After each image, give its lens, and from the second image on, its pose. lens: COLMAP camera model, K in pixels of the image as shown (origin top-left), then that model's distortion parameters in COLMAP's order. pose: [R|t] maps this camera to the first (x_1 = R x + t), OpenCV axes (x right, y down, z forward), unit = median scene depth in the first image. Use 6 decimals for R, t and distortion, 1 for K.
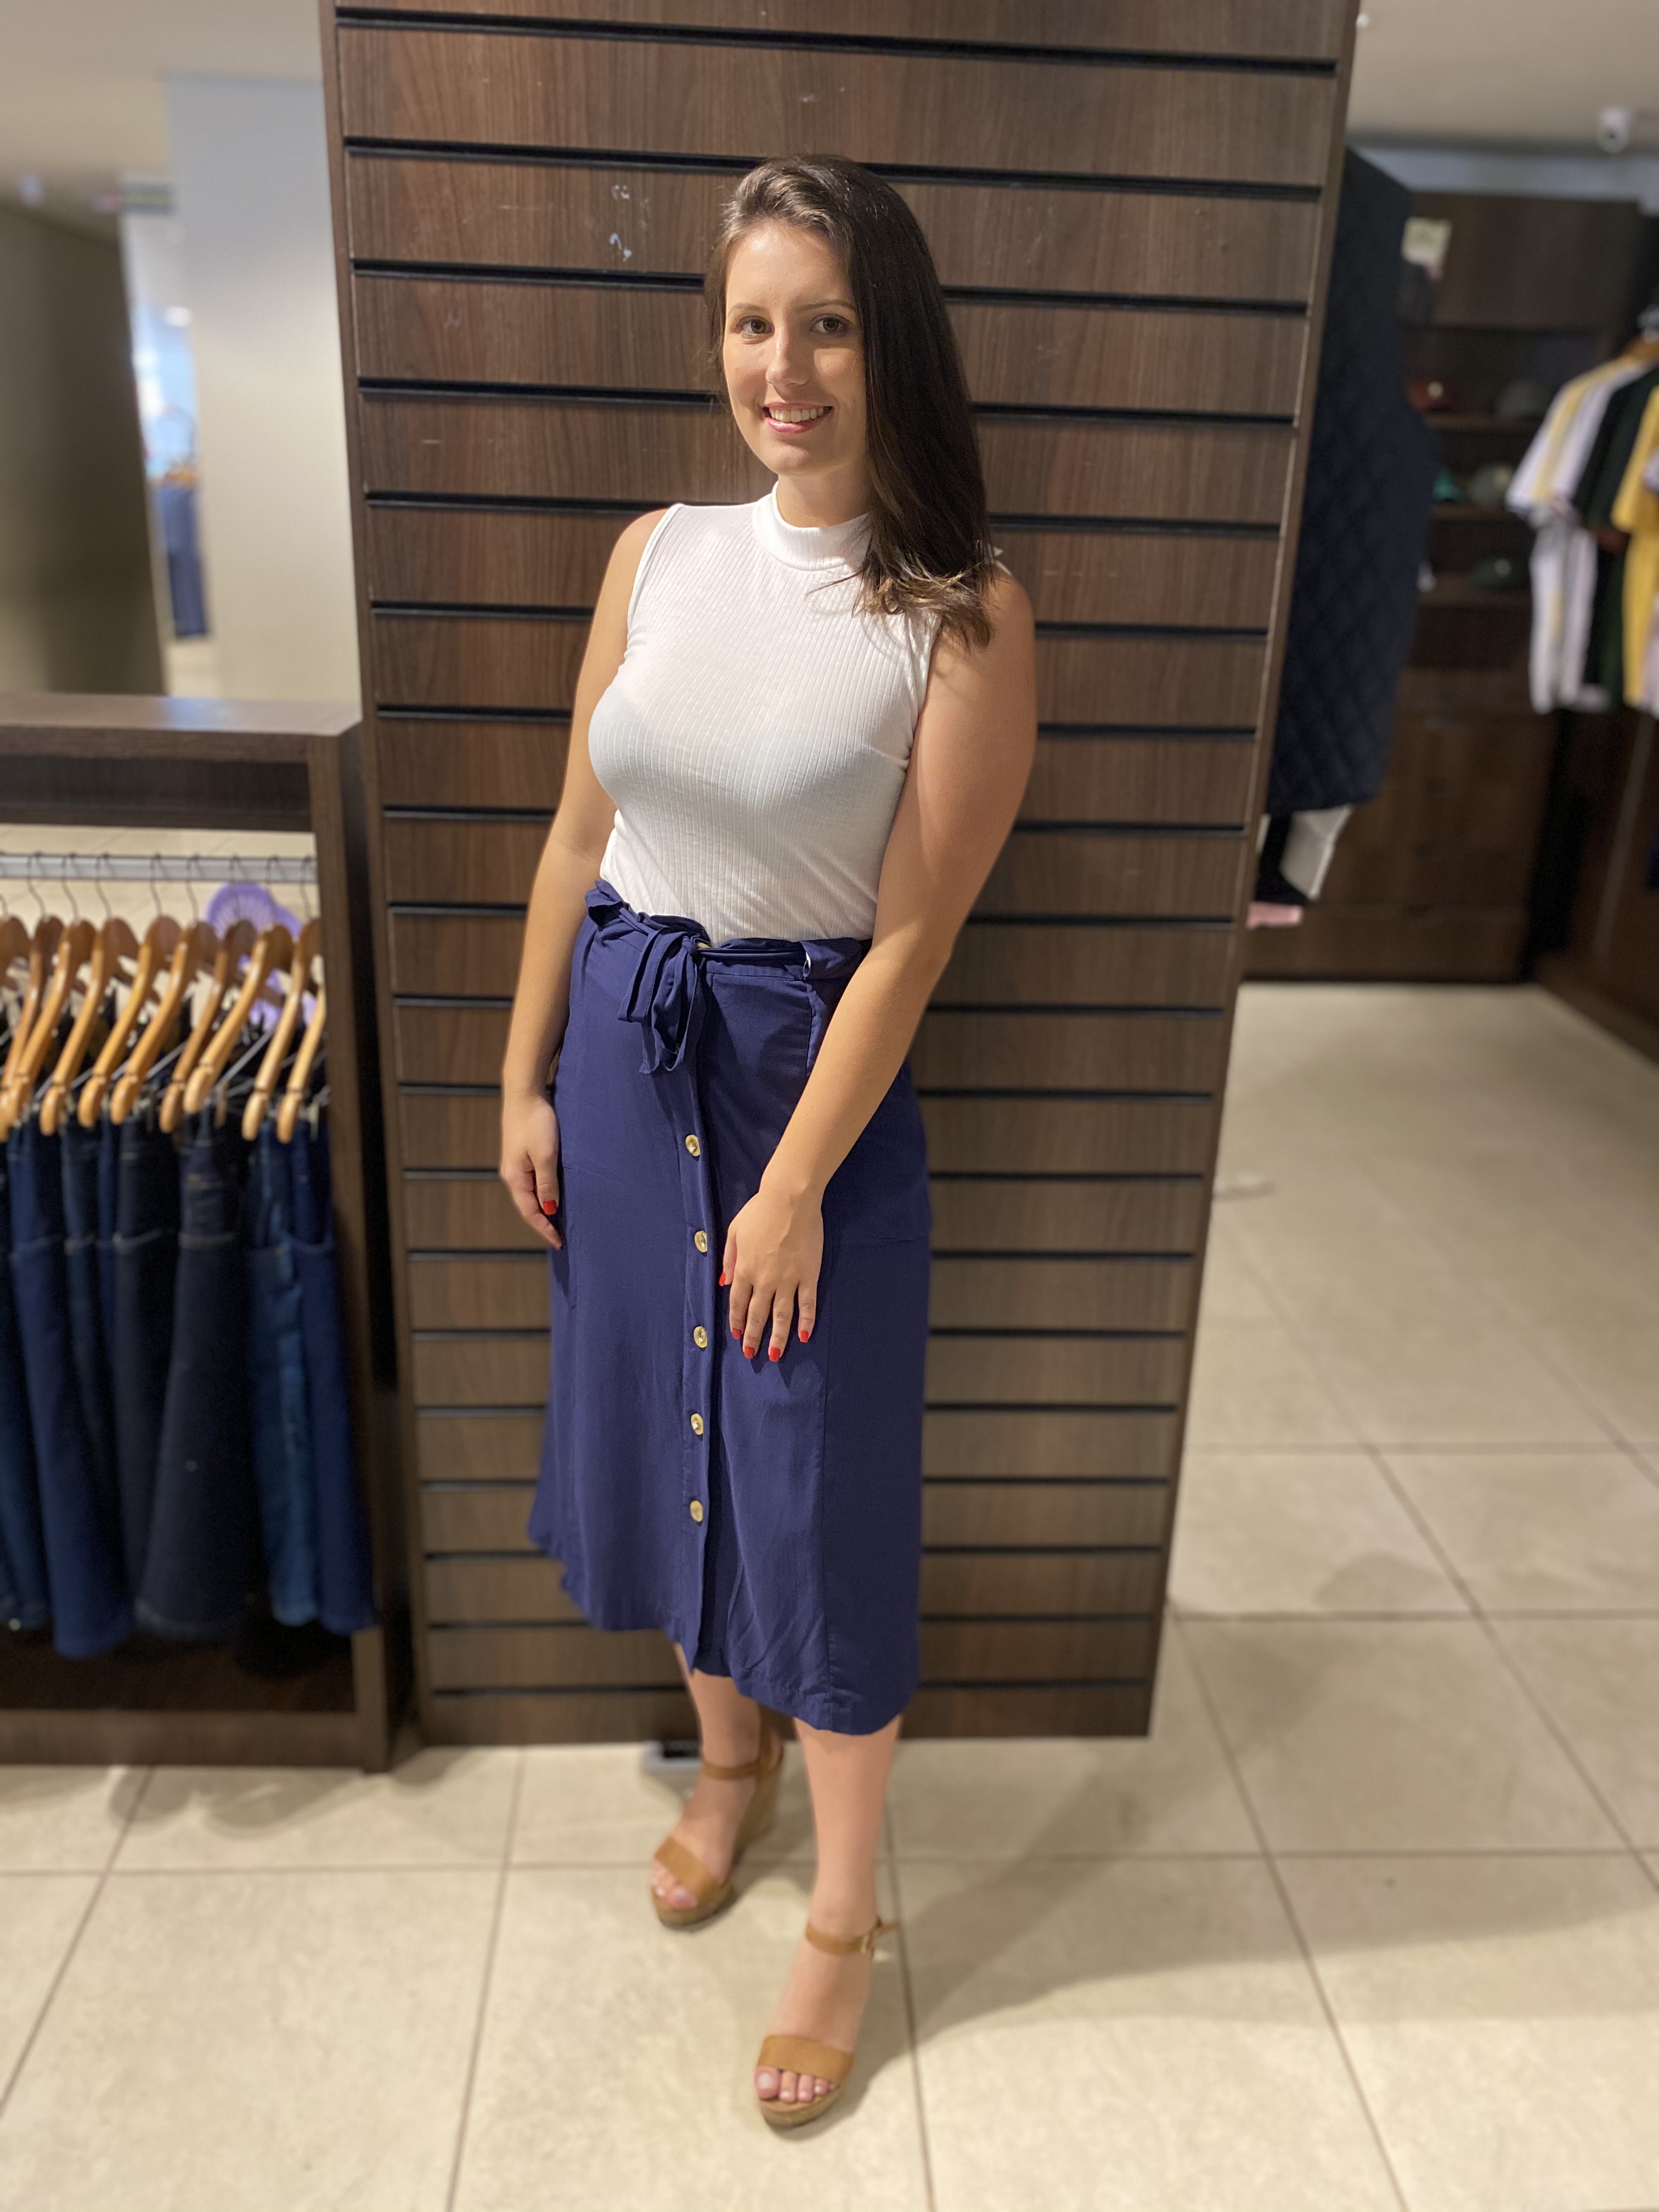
lens RADIAL K [[1682.9, 0, 828.8], [0, 1682.9, 1104.6], [0, 0, 1]] dist [0.003626, -0.001274]
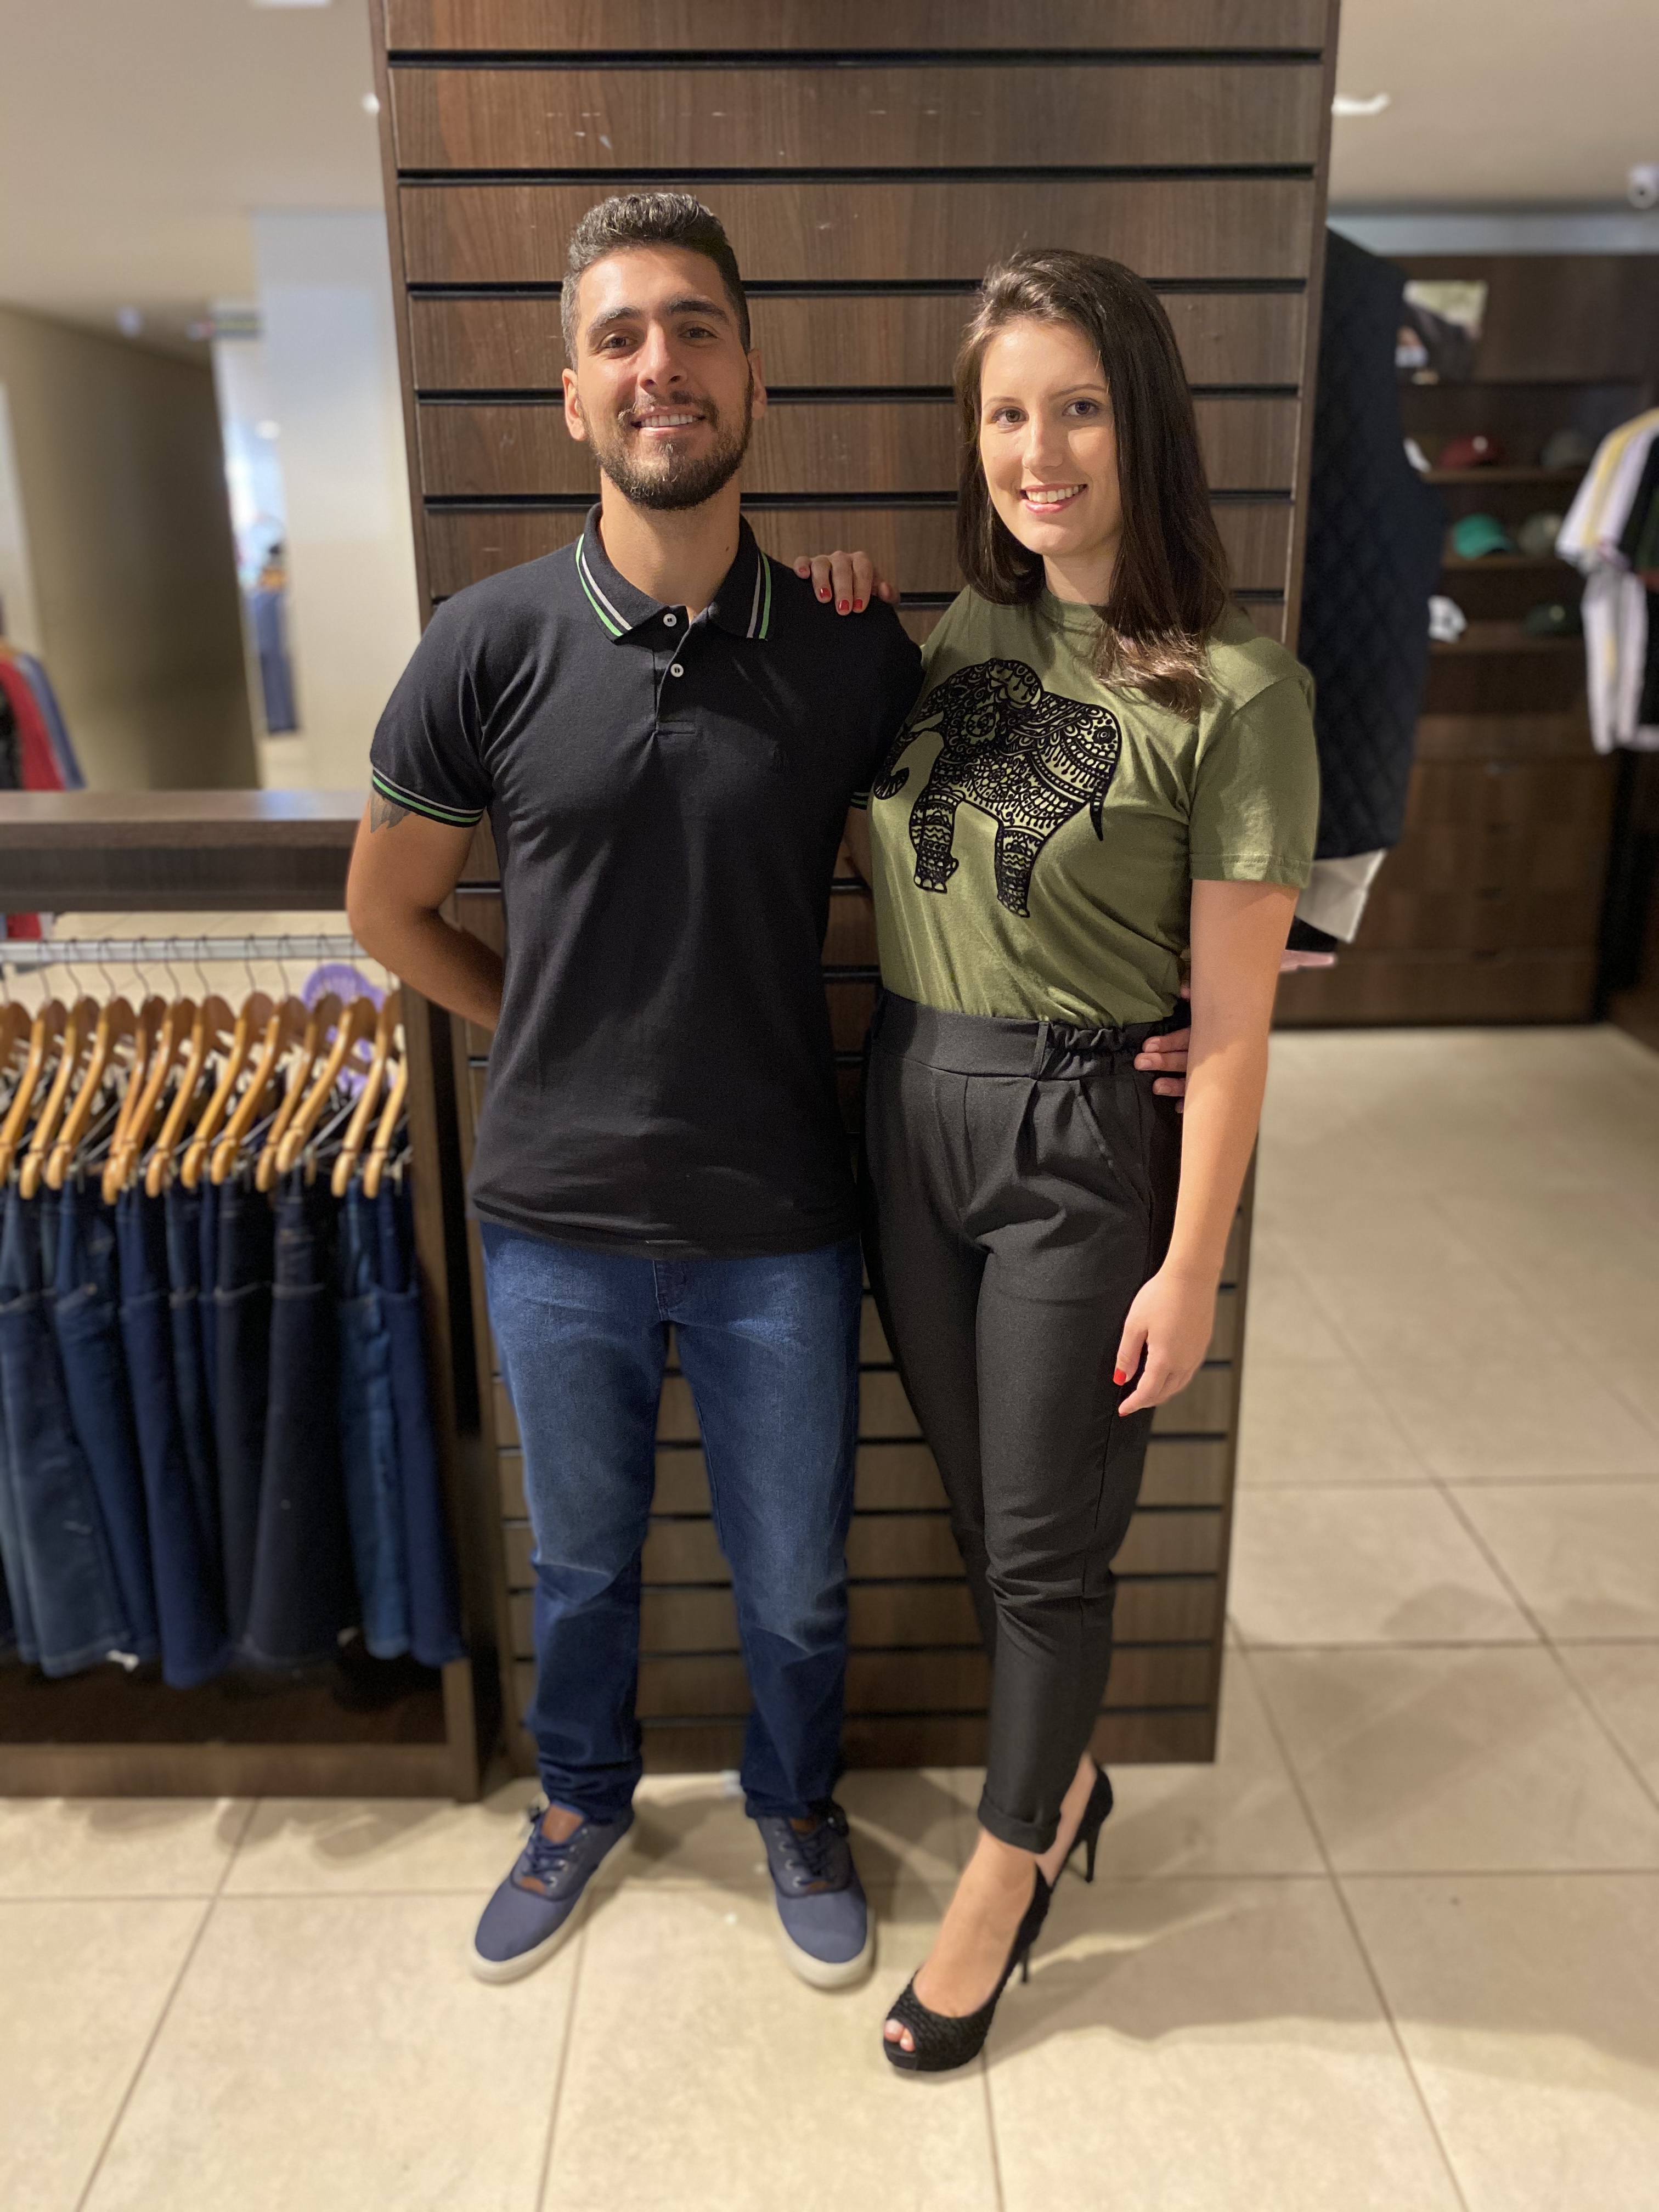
lens RADIAL K [[1680.8, 0, 834.6], [0, 1680.8, 1101.5], [0, 0, 1]] dist [0.005612, -0.003477]
pose [[0.998379, -0.029352, -0.048758, 0.027122], [0.027315, 0.998747, -0.041933, 0.014621], [0.049928, 0.040533, 0.997930, -0.059168]]
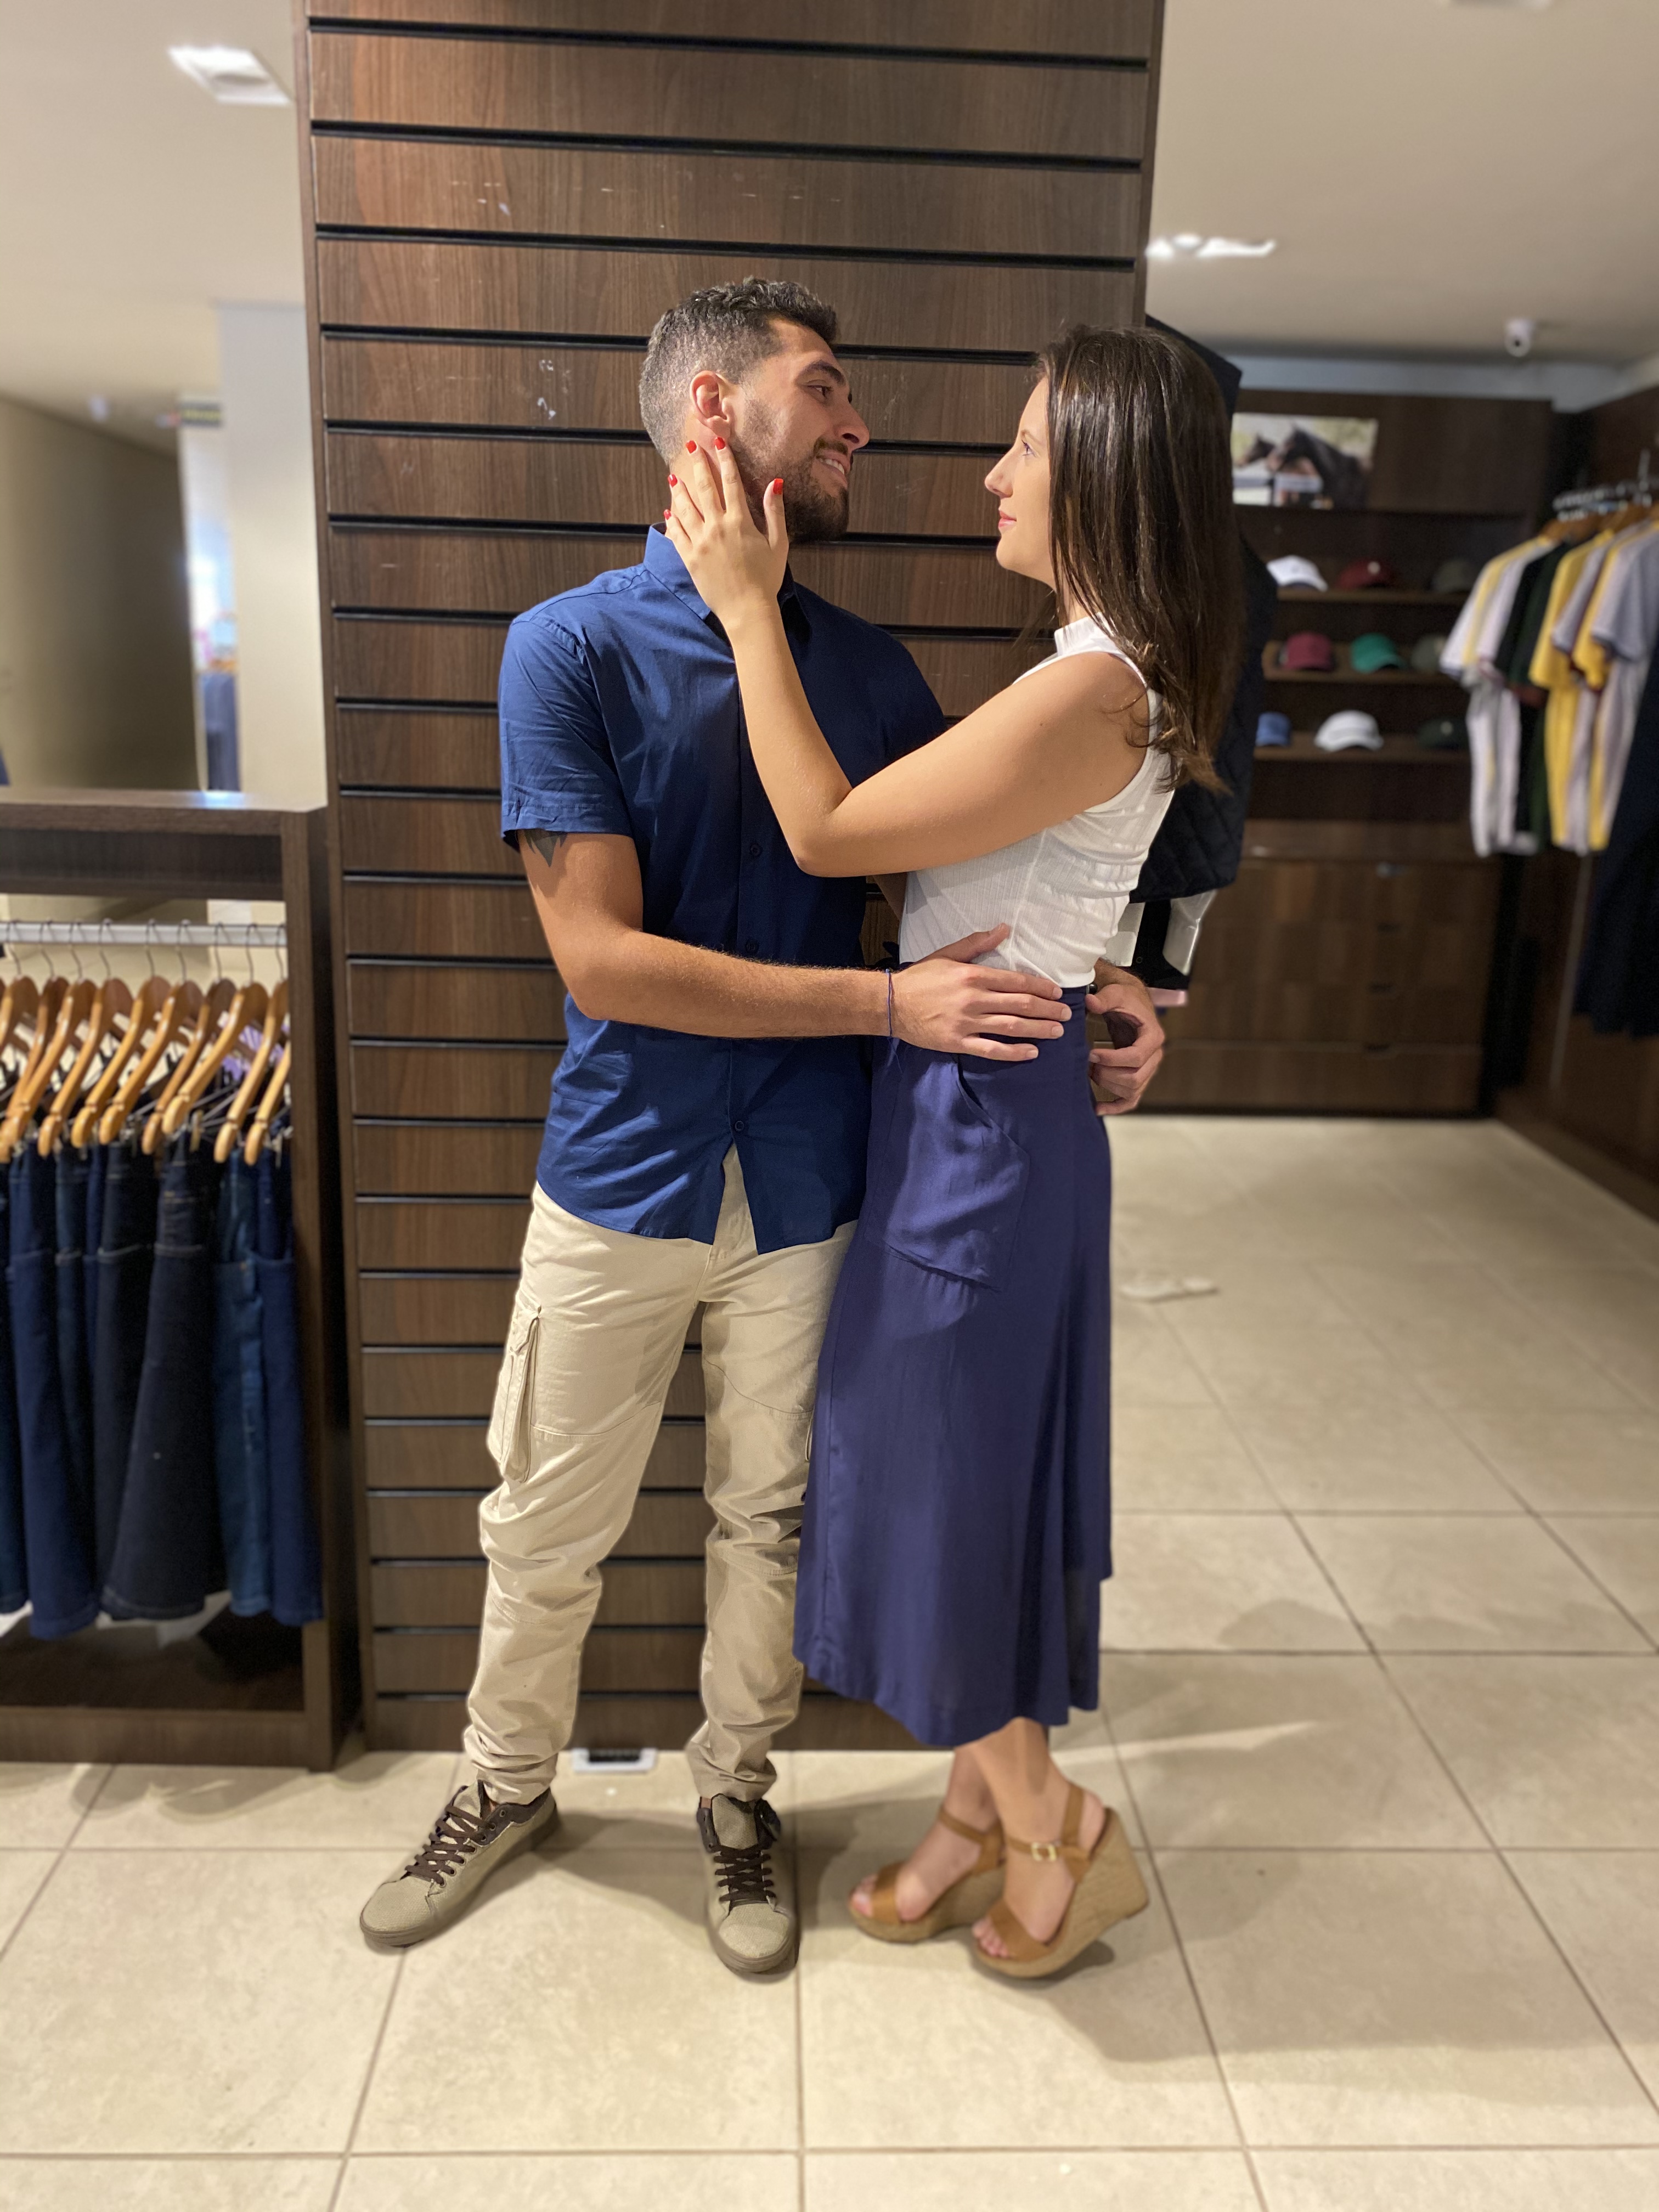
lens RADIAL K [[1680.1, 0, 829.7], [0, 1680.1, 1101.7], [0, 0, 1]] dist [0.001135, 0.001475]
pose [[0.999862, -0.000898, -0.016597, 0.090233], [-0.000903, 0.994129, -0.108194, 0.106224], [0.016596, 0.108194, 0.993991, -0.131225]]
